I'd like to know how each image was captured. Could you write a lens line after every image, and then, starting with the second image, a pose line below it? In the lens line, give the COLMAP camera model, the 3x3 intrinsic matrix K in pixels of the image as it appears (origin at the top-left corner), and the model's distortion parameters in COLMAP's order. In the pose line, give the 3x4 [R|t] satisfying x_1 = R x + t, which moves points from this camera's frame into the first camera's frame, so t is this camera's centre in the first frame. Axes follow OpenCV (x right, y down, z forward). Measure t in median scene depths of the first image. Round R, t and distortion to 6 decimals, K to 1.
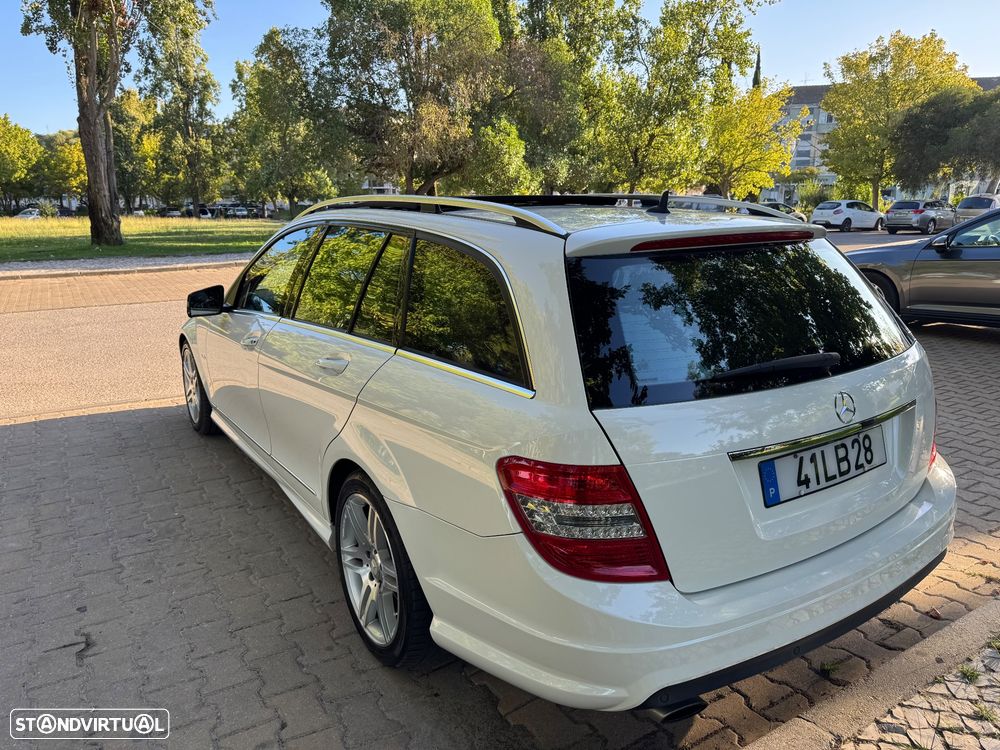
lens RADIAL K [[719.5, 0, 500.0], [0, 719.5, 375.0], [0, 0, 1]] dist [0.001917, -0.000003]
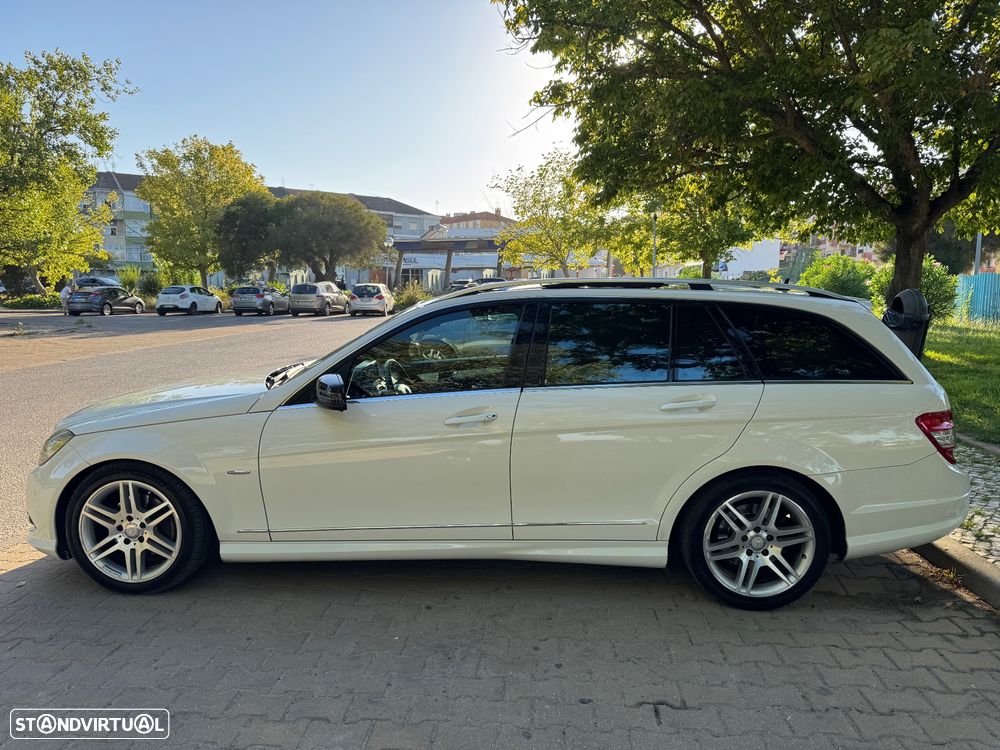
lens RADIAL K [[719.5, 0, 500.0], [0, 719.5, 375.0], [0, 0, 1]] dist [0.001917, -0.000003]
pose [[0.589561, -0.086495, 0.803080, -0.105454], [0.178073, 0.983705, -0.024779, -0.006844], [-0.787850, 0.157616, 0.595356, 0.035897]]
